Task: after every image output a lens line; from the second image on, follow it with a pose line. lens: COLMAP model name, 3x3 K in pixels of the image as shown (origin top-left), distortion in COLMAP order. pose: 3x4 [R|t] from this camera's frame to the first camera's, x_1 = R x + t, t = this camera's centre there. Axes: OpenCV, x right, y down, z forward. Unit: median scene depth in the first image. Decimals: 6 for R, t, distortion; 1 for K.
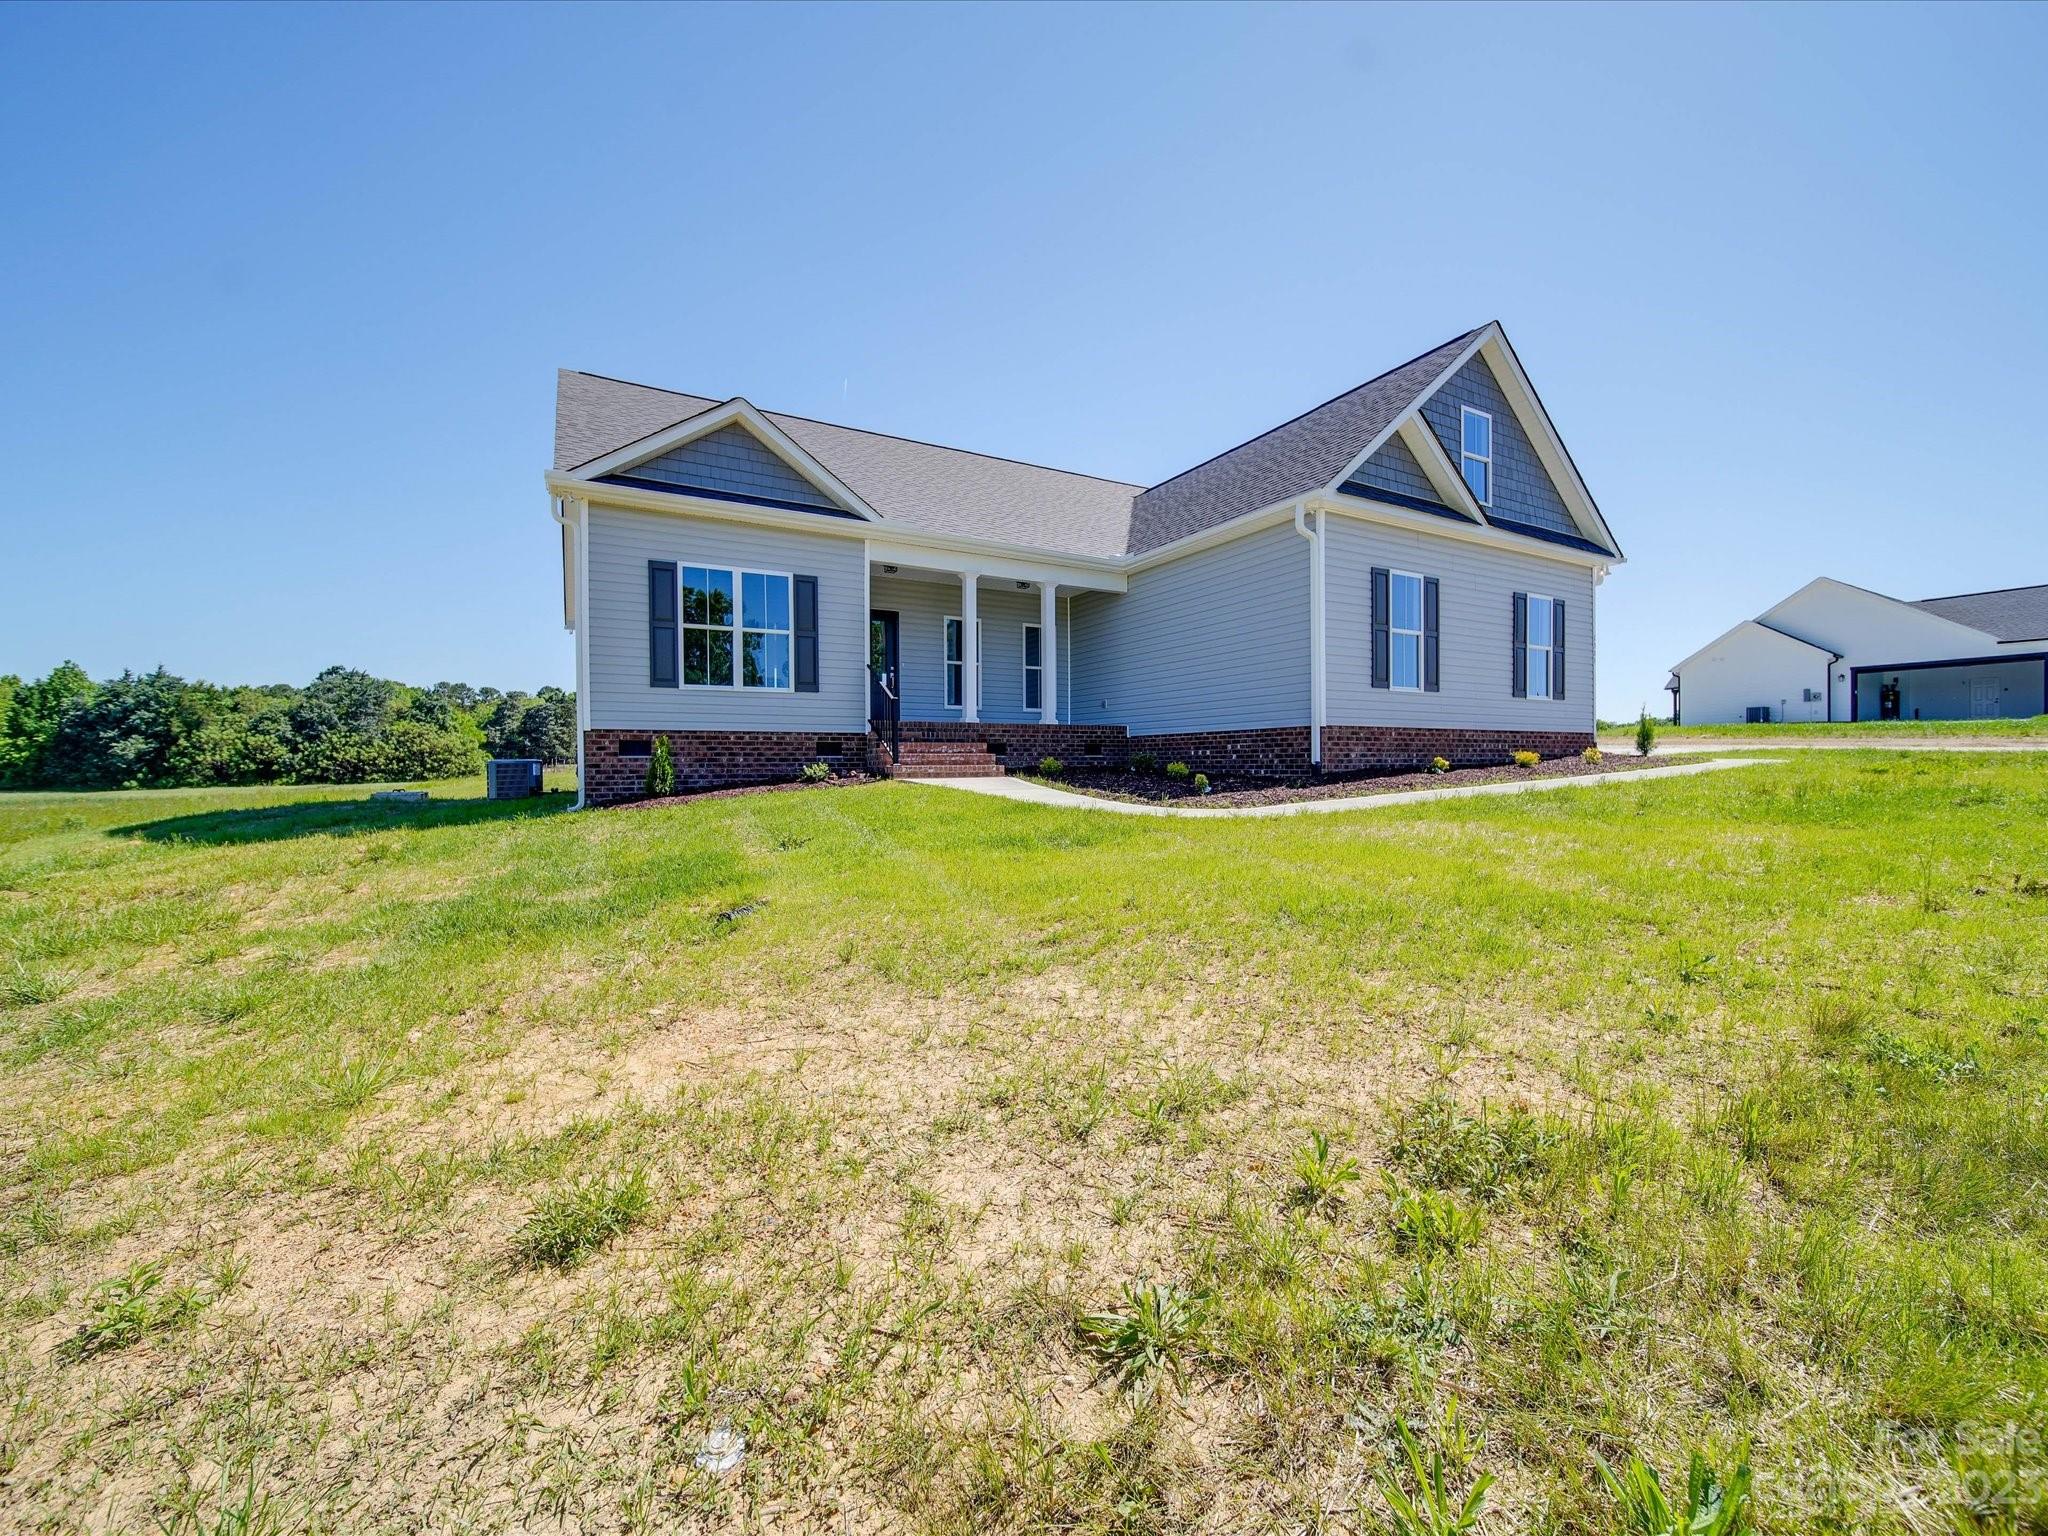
lens RADIAL K [[806.3, 0, 1025.1], [0, 806.3, 766.0], [0, 0, 1]] dist [0.000914, -0.002039]
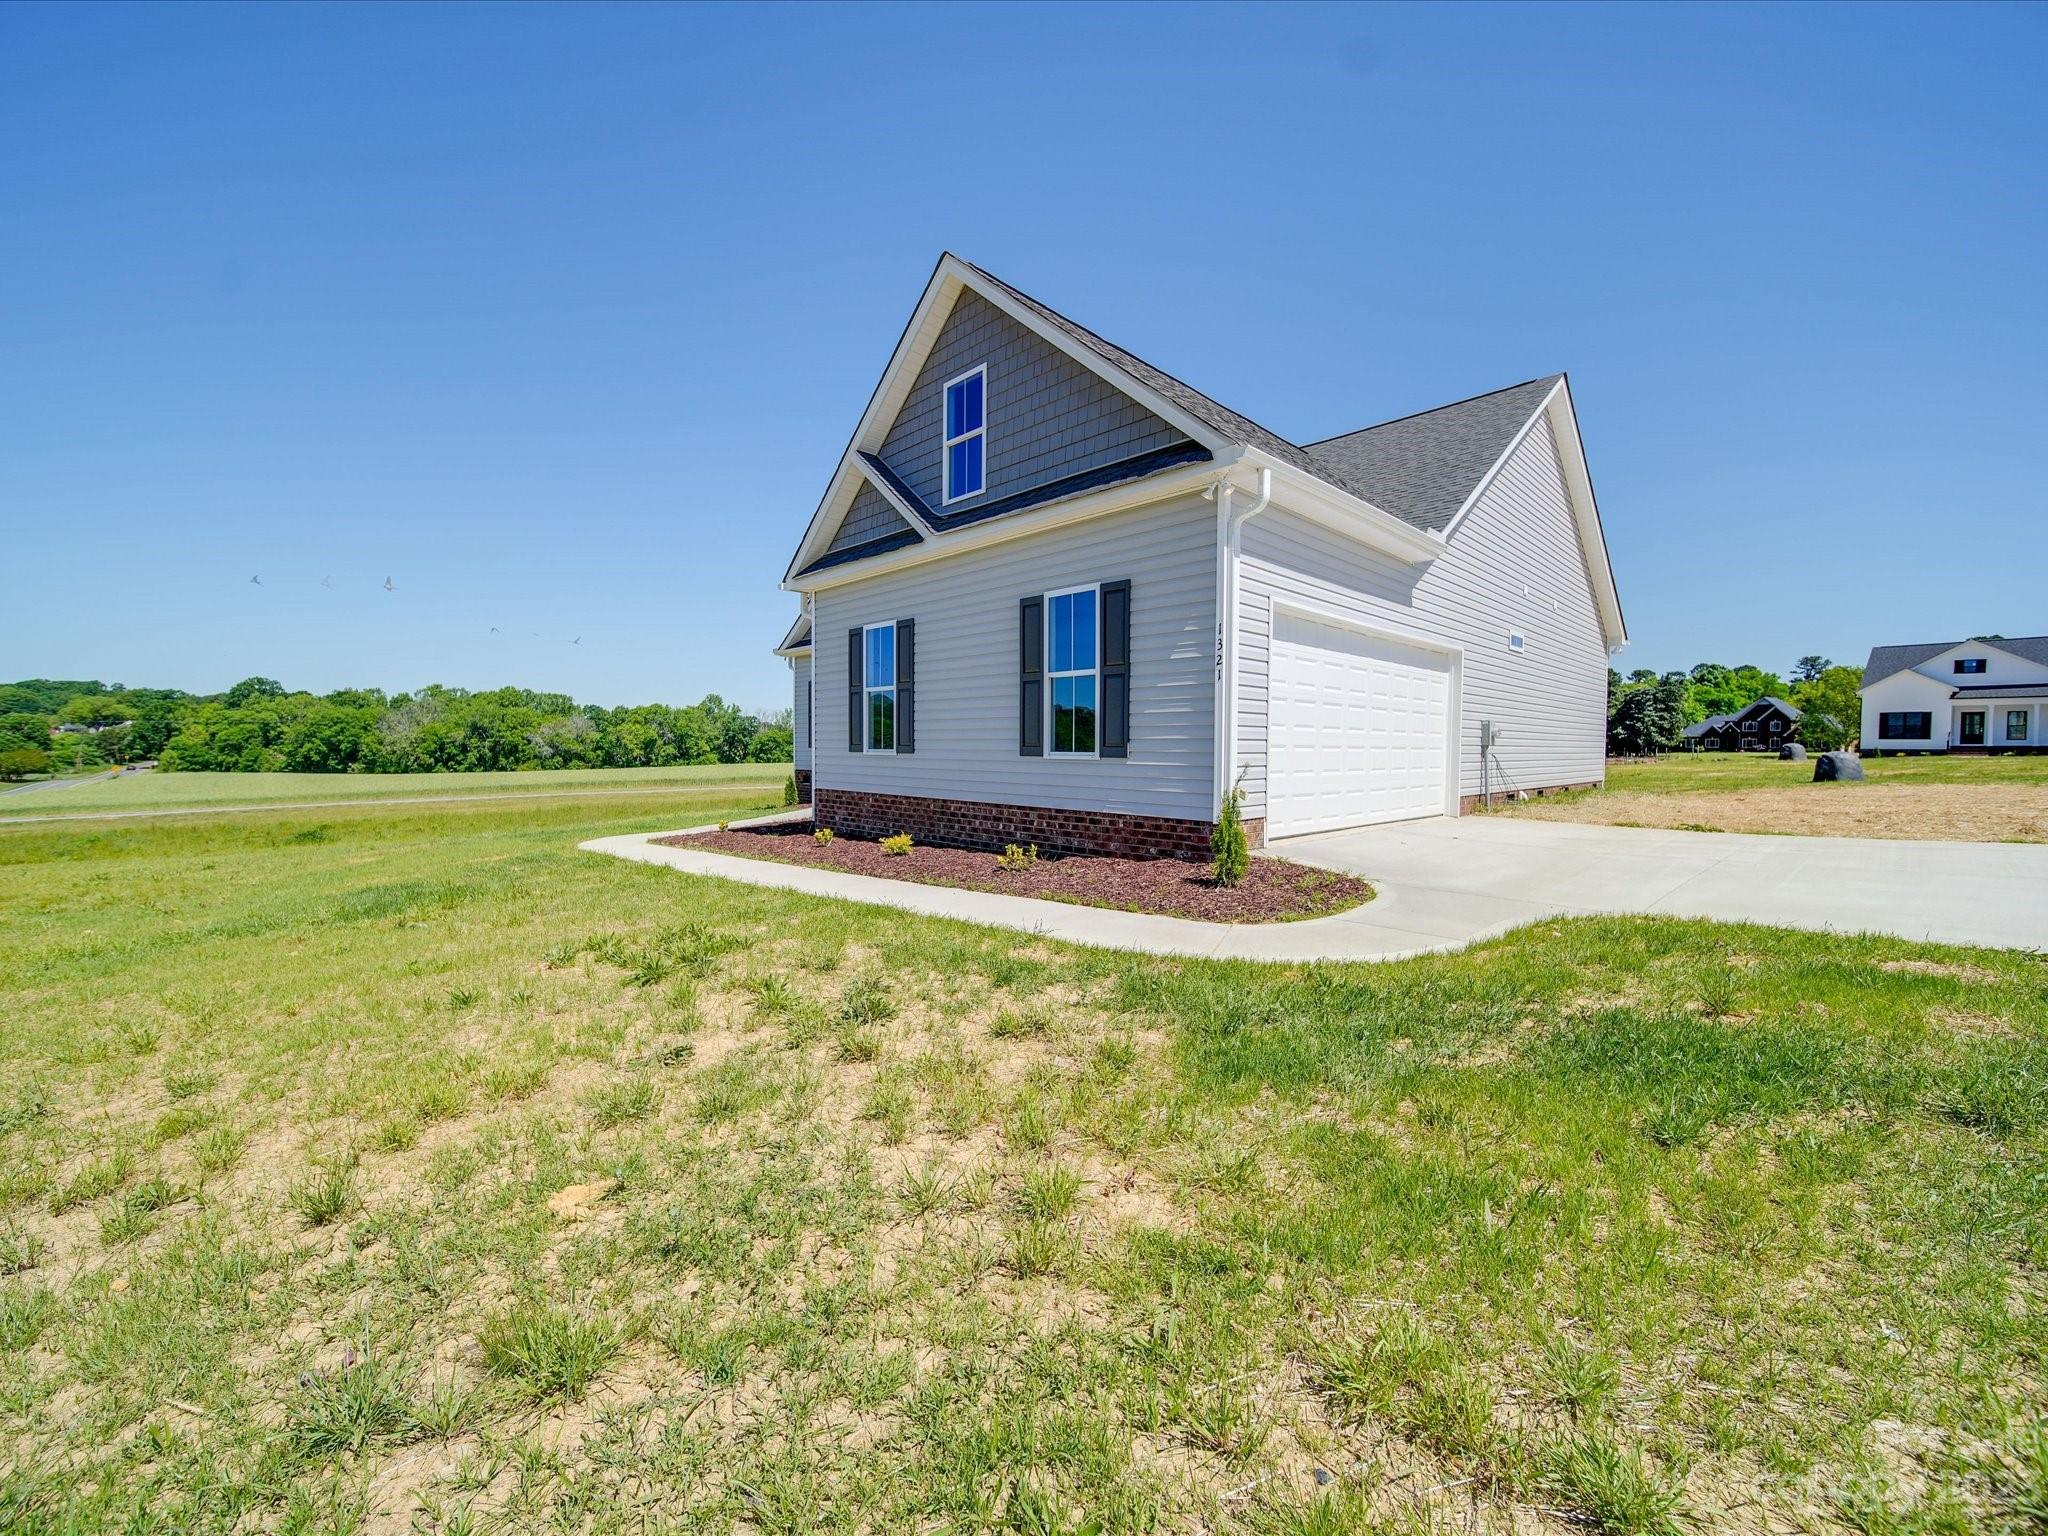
lens RADIAL K [[806.3, 0, 1043.0], [0, 806.3, 764.0], [0, 0, 1]] dist [0.000914, -0.002039]
pose [[0.274089, 0.029234, -0.961260, 1.402316], [-0.008528, 0.999572, 0.027967, -0.108765], [0.961667, 0.000532, 0.274221, 0.927892]]
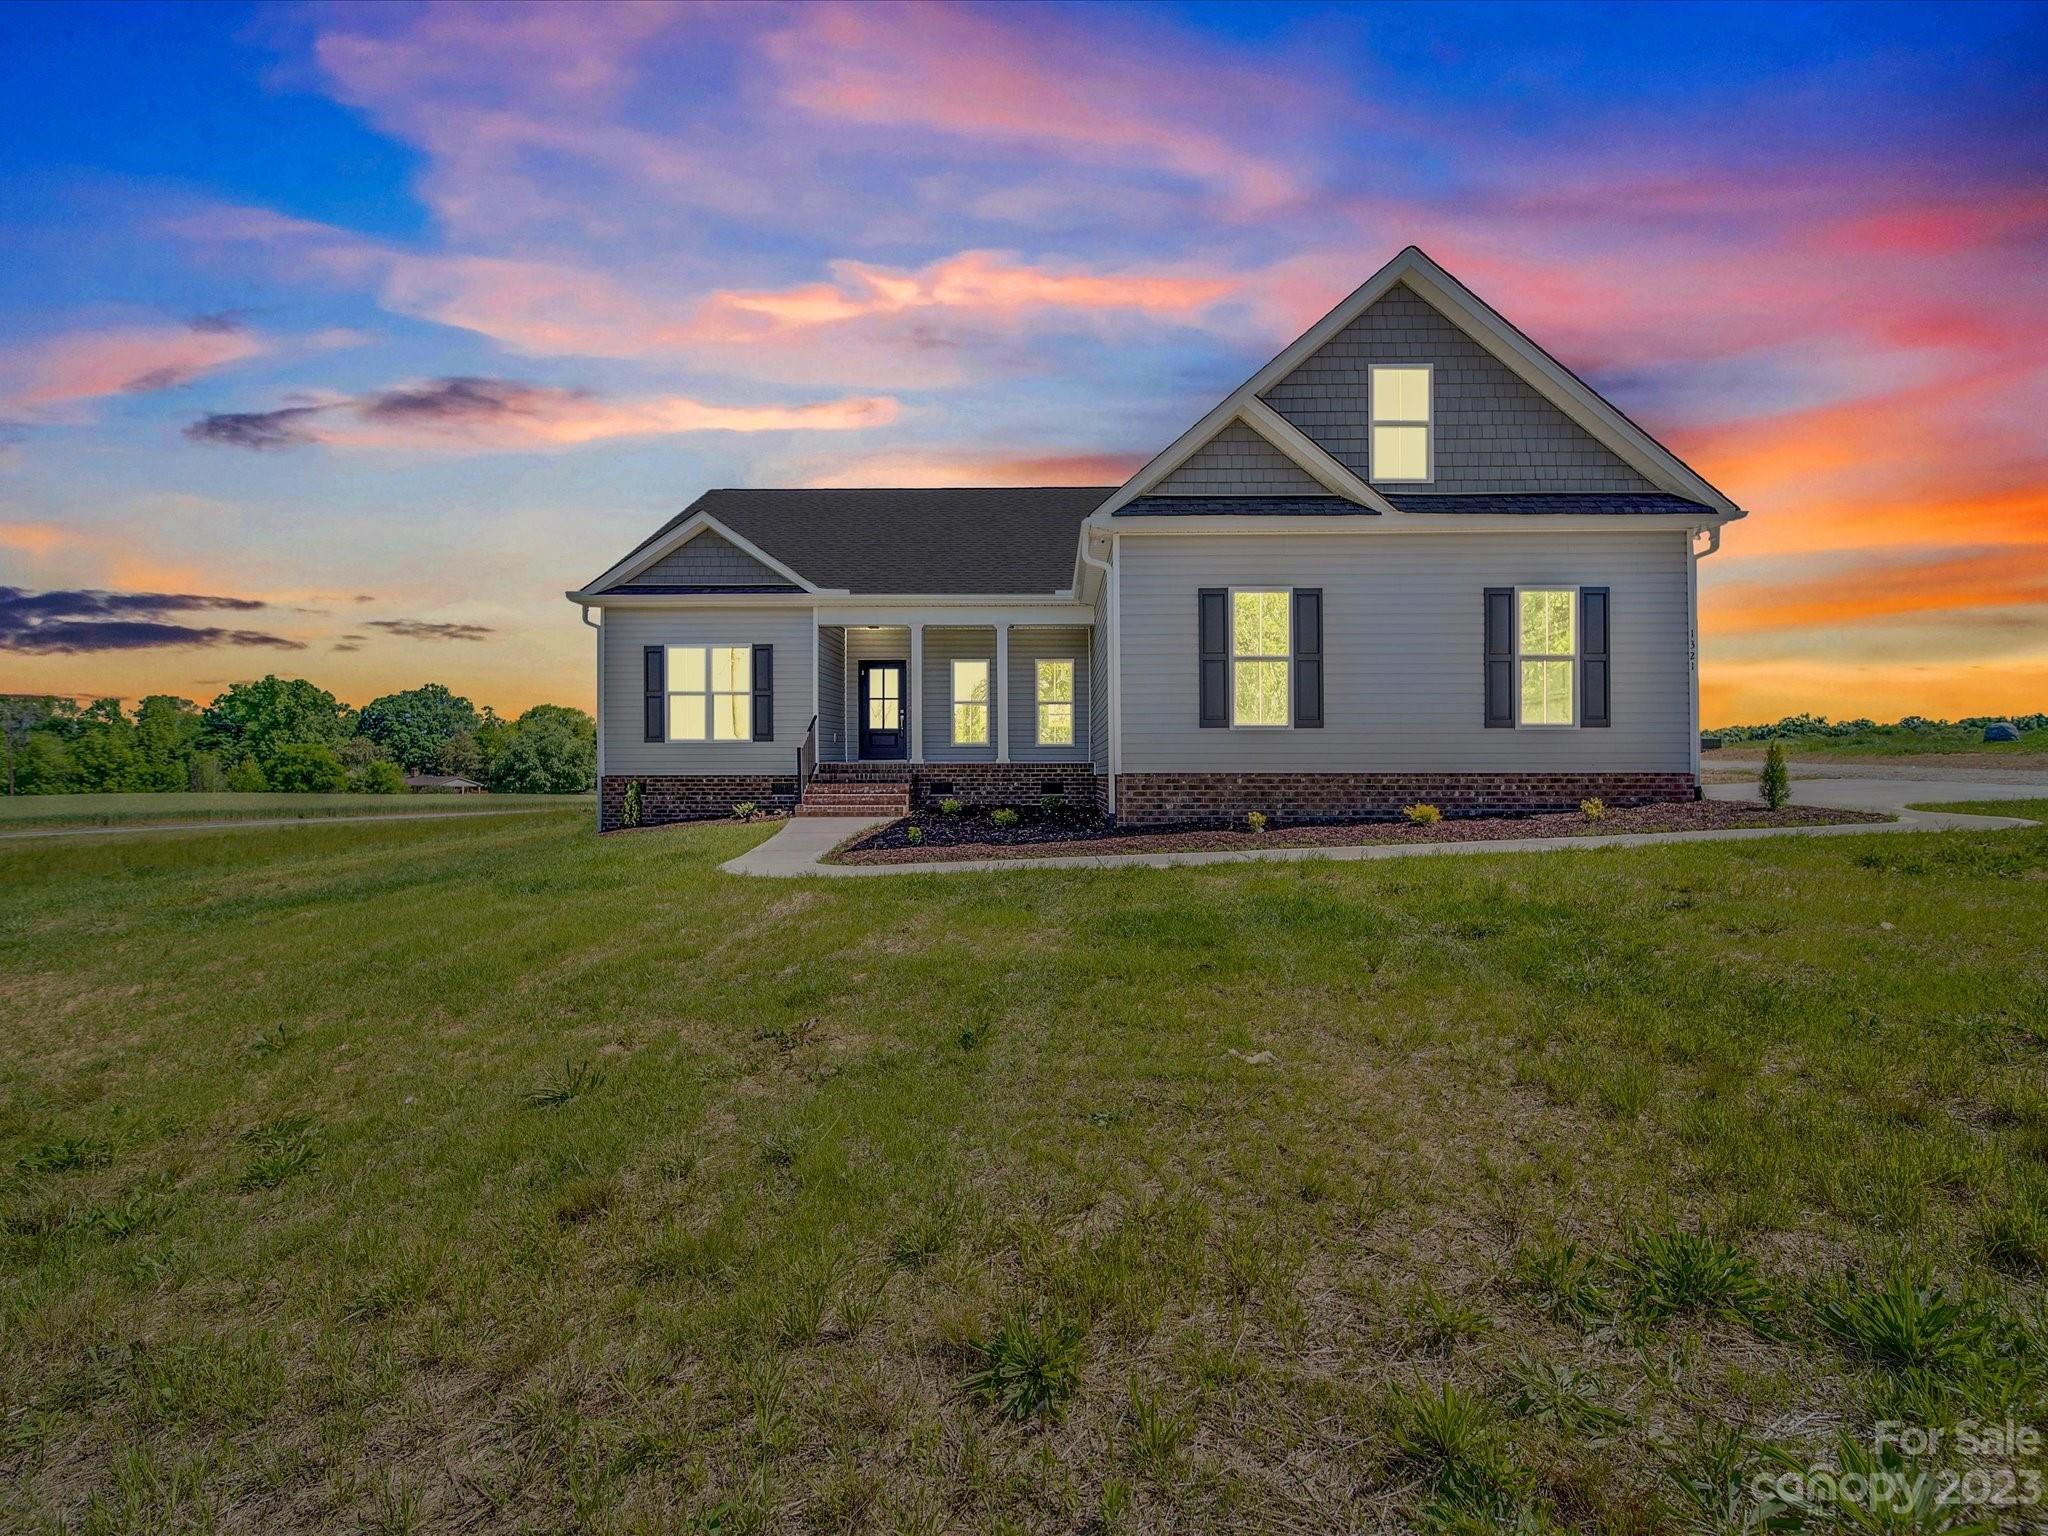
lens RADIAL K [[806.3, 0, 1019.0], [0, 806.3, 767.9], [0, 0, 1]] dist [0.000914, -0.002039]
pose [[0.867610, 0.000436, -0.497245, 0.670998], [-0.003202, 0.999984, -0.004711, -0.048230], [0.497235, 0.005680, 0.867597, 0.149682]]
